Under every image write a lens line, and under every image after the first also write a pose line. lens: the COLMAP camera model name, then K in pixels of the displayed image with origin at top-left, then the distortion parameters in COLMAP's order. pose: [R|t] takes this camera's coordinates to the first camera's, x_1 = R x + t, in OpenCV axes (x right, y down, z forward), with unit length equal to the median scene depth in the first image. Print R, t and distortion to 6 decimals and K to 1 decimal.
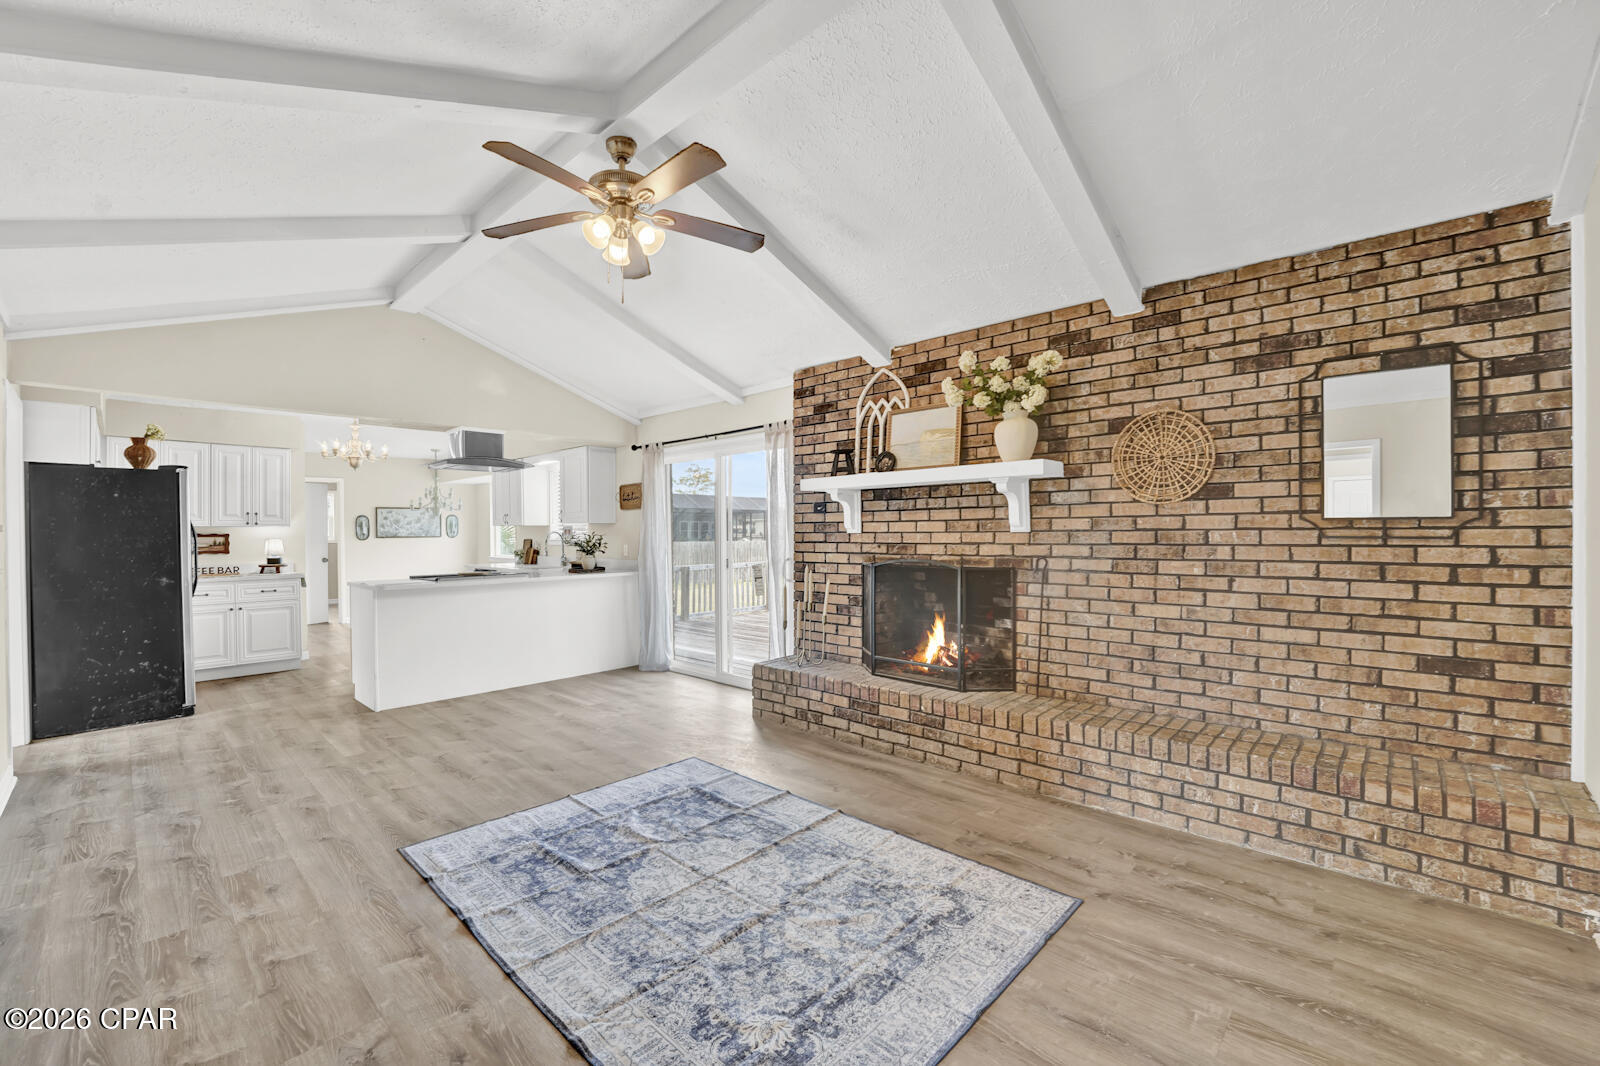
lens RADIAL K [[653.8, 0, 786.8], [0, 653.8, 536.4], [0, 0, 1]] dist [-0.027556, 0.002740]
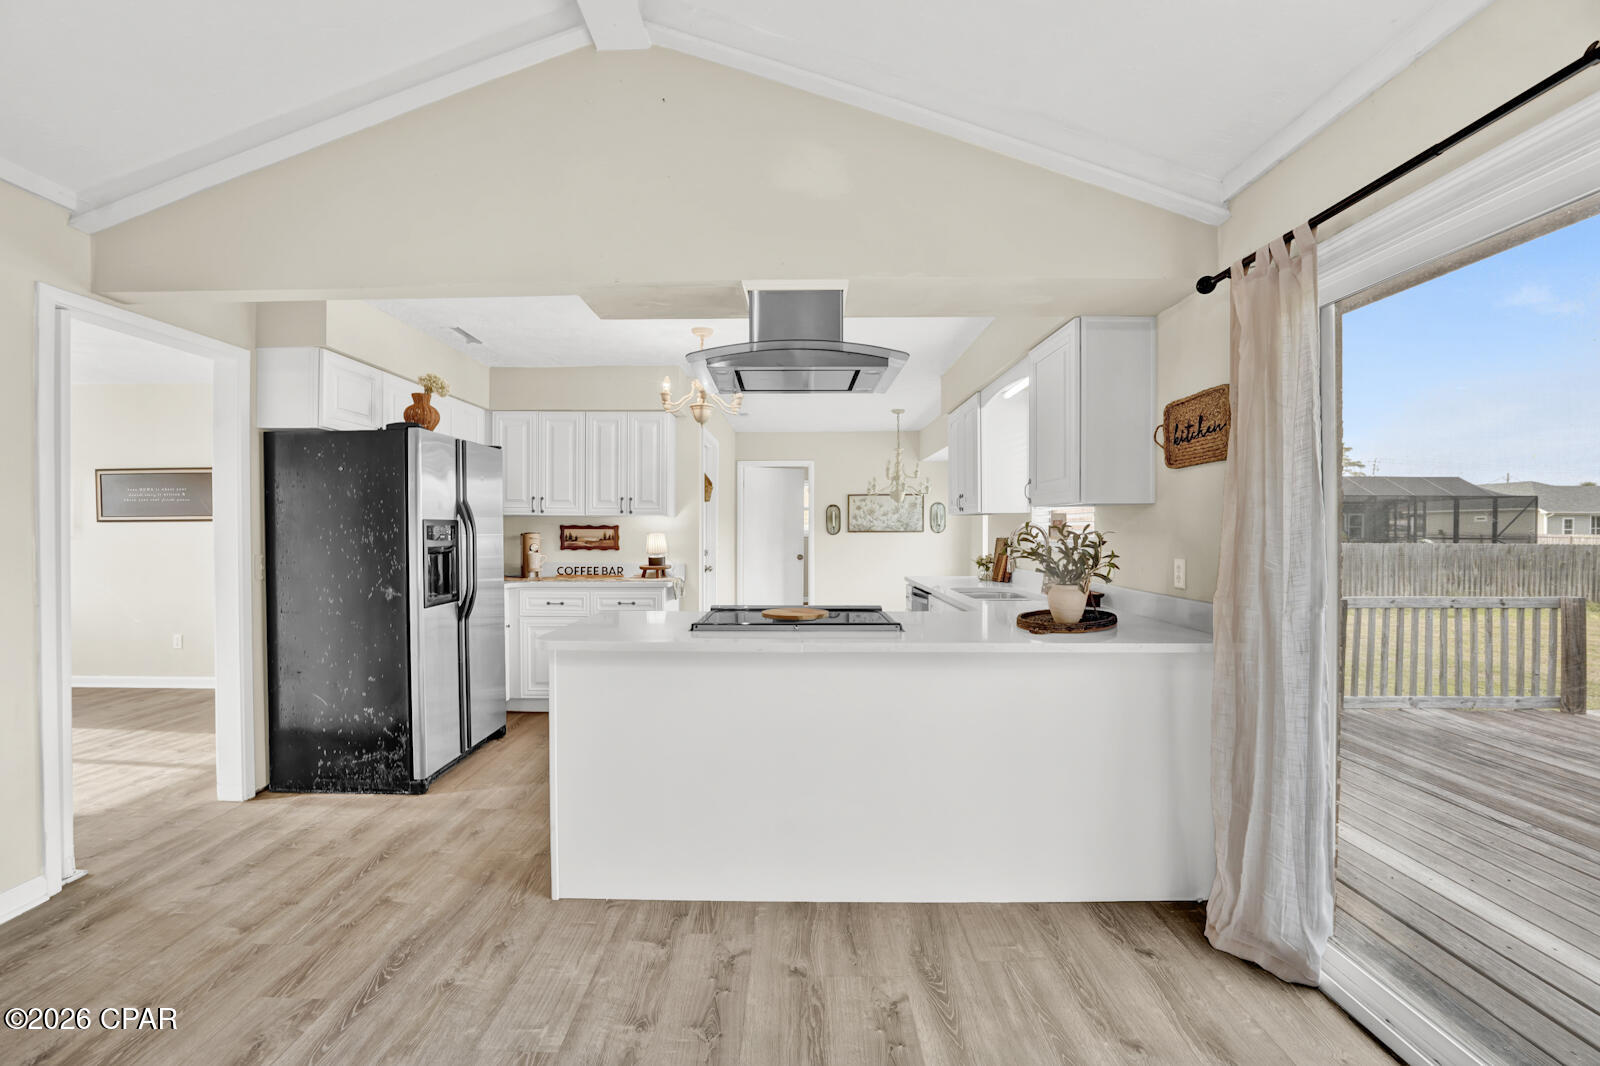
lens RADIAL K [[653.8, 0, 783.4], [0, 653.8, 536.9], [0, 0, 1]] dist [-0.027556, 0.002740]
pose [[0.672797, 0.017445, -0.739621, -0.202104], [-0.011098, 0.999847, 0.013487, -0.004591], [0.739744, -0.000866, 0.672888, 0.944256]]
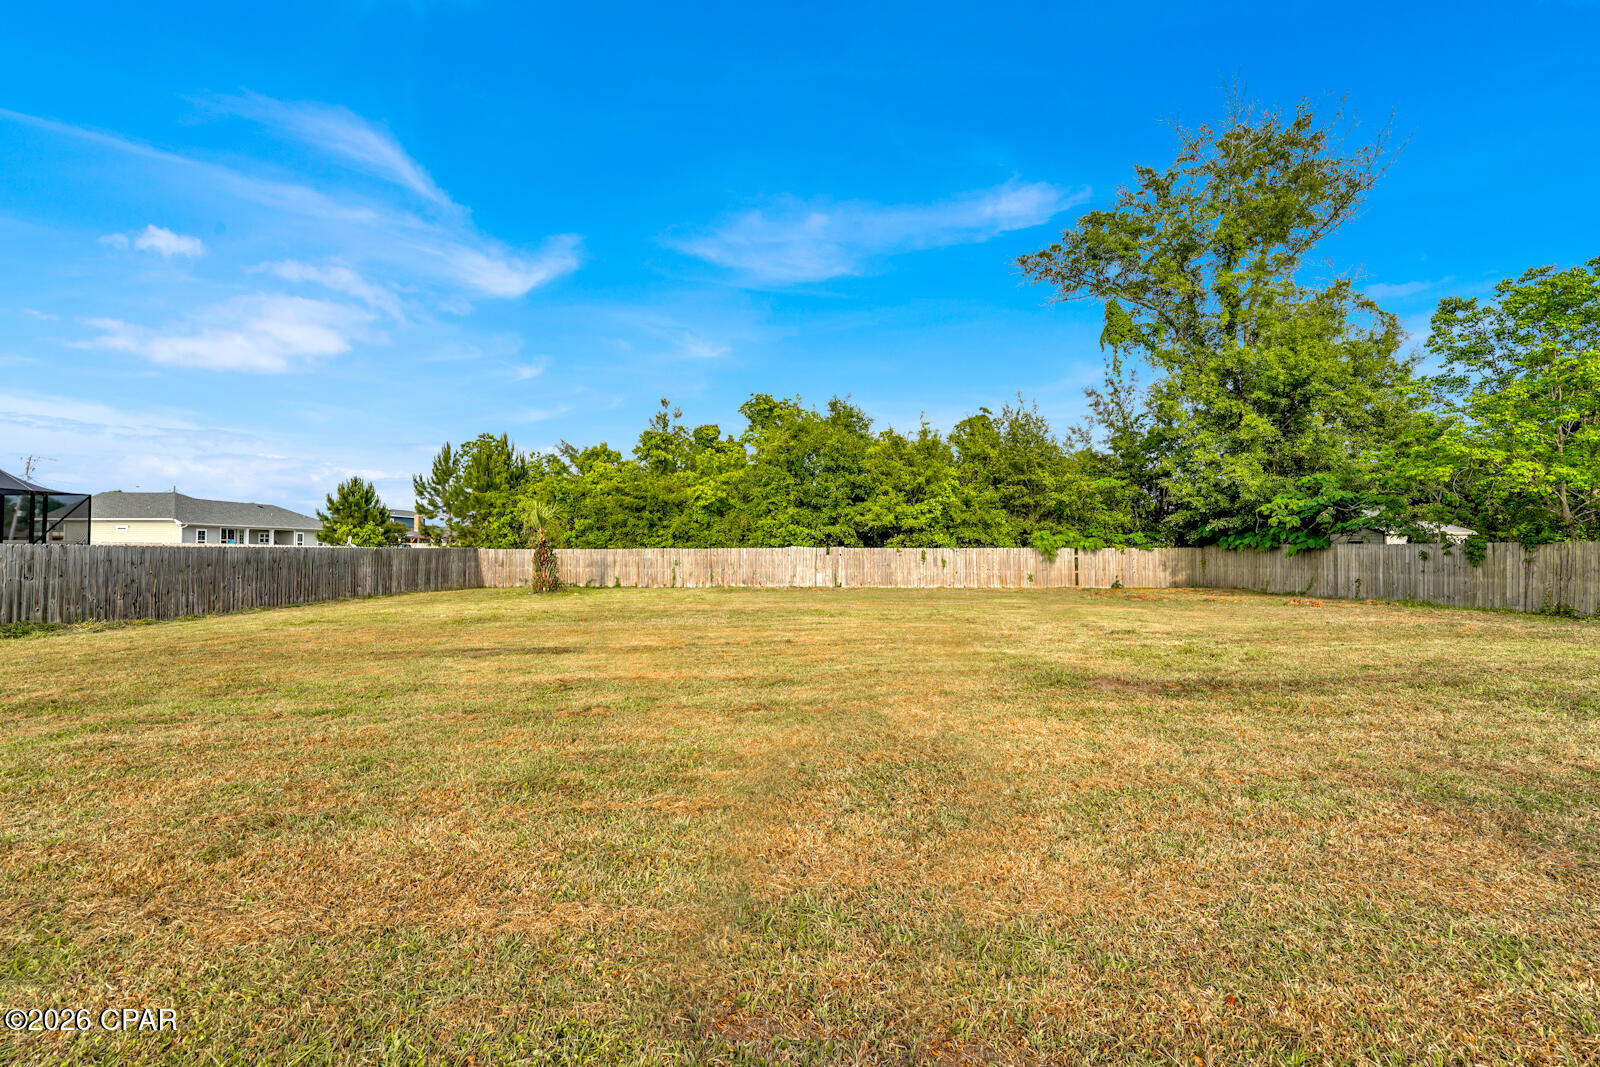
lens RADIAL K [[649.6, 0, 800.0], [0, 649.6, 532.8], [0, 0, 1]] dist [-0.017606, -0.000177]
pose [[0.734132, 0.030226, 0.678334, 0.957956], [-0.007174, 0.999298, -0.036764, 0.061080], [-0.678969, 0.022123, 0.733834, 2.739704]]
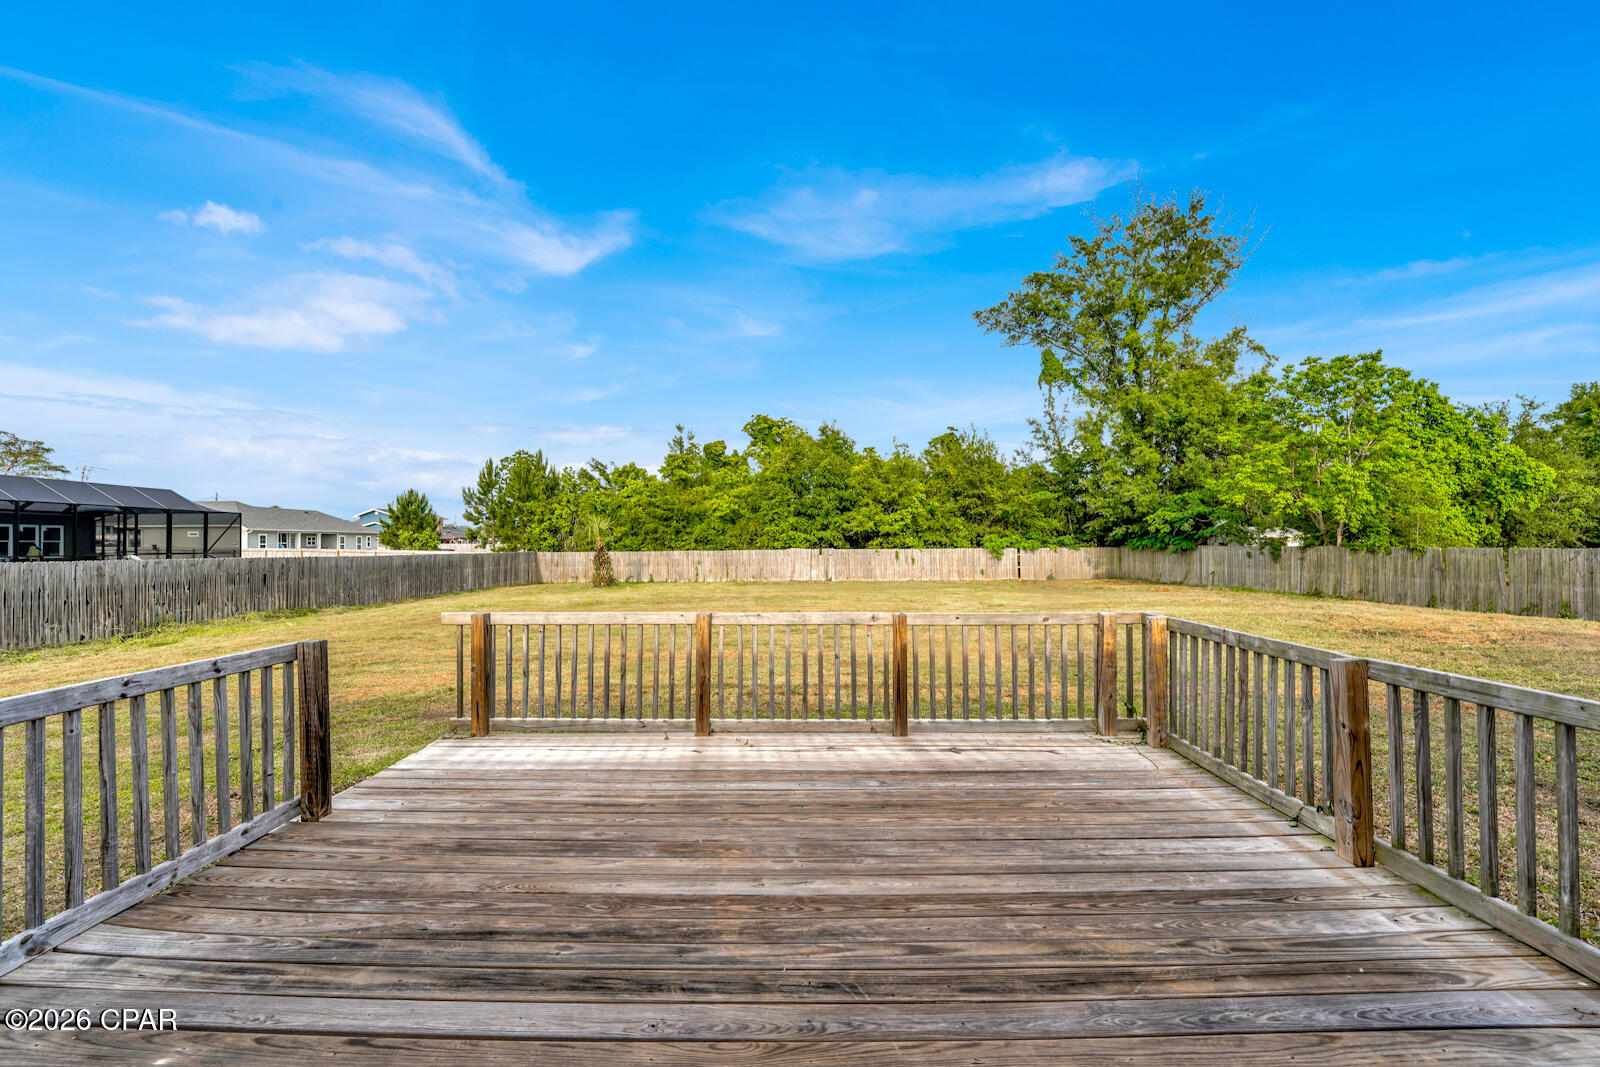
lens RADIAL K [[653.8, 0, 797.7], [0, 653.8, 535.8], [0, 0, 1]] dist [-0.027556, 0.002740]
pose [[0.727097, 0.015951, 0.686349, -0.193829], [0.000243, 0.999724, -0.023492, -0.005975], [-0.686534, 0.017248, 0.726893, 1.623191]]
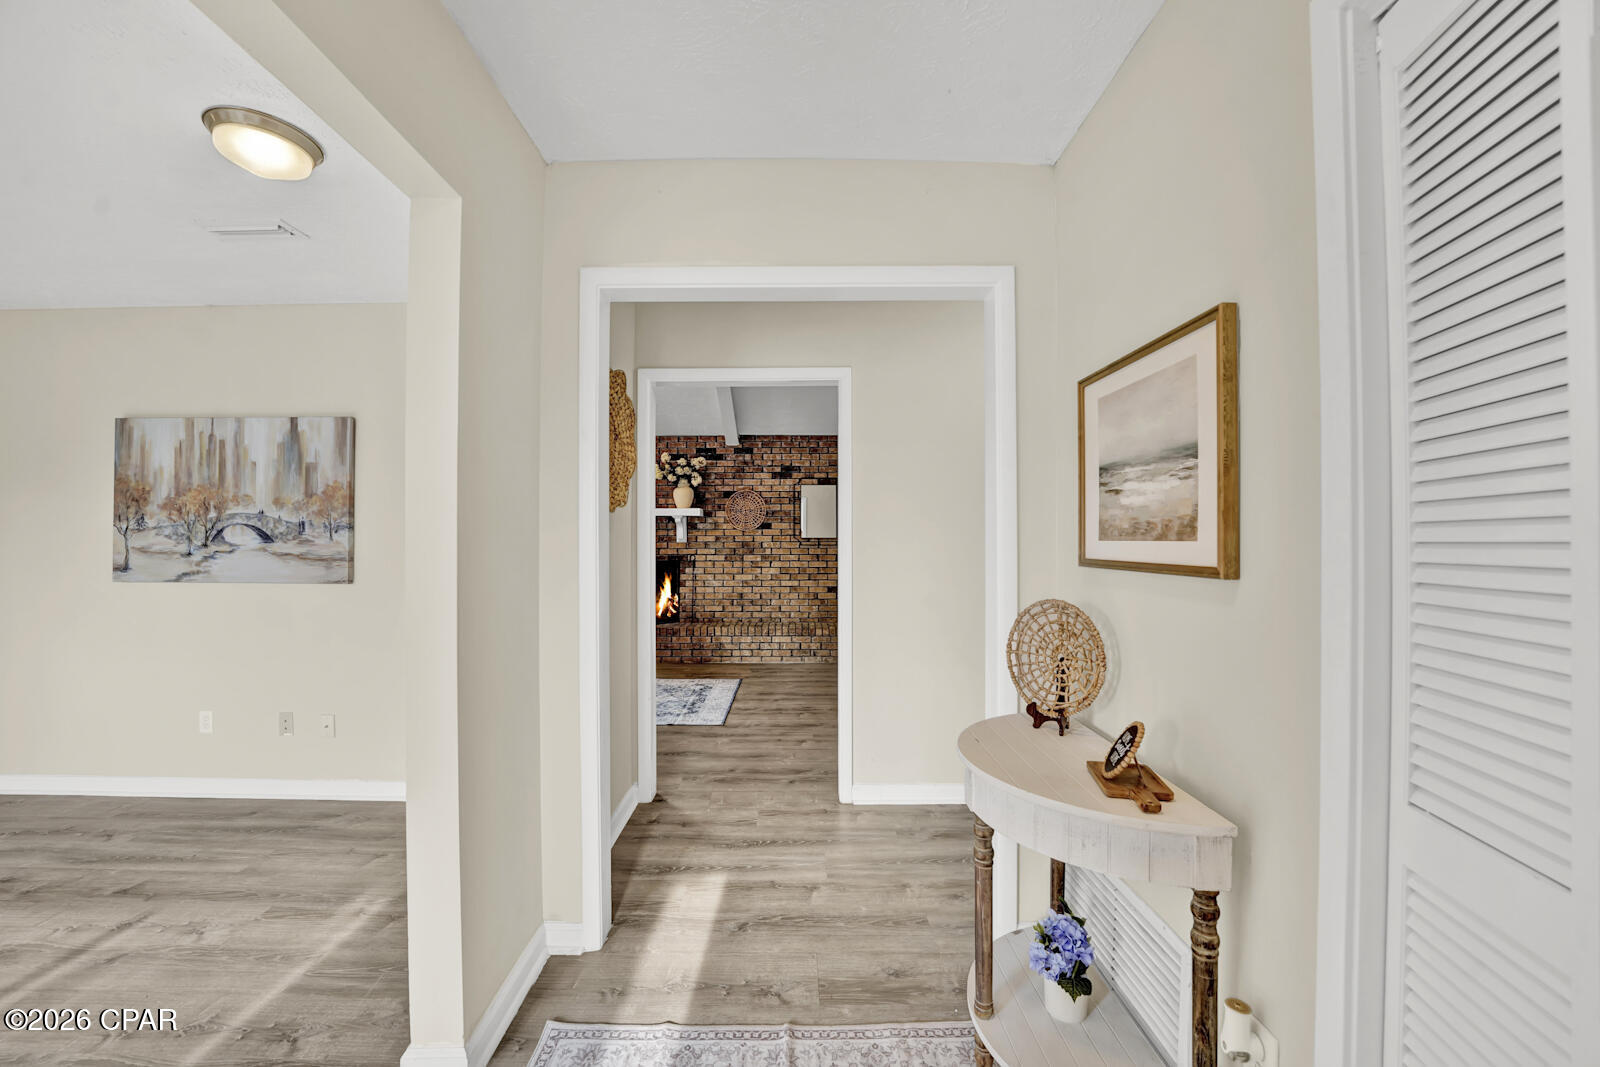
lens RADIAL K [[620.5, 0, 797.3], [0, 620.5, 537.8], [0, 0, 1]] dist [-0.028947, -0.000202]
pose [[0.720388, 0.009907, 0.693501, -0.653656], [-0.001002, 0.999912, -0.013244, 0.003796], [-0.693571, 0.008846, 0.720334, -0.573123]]
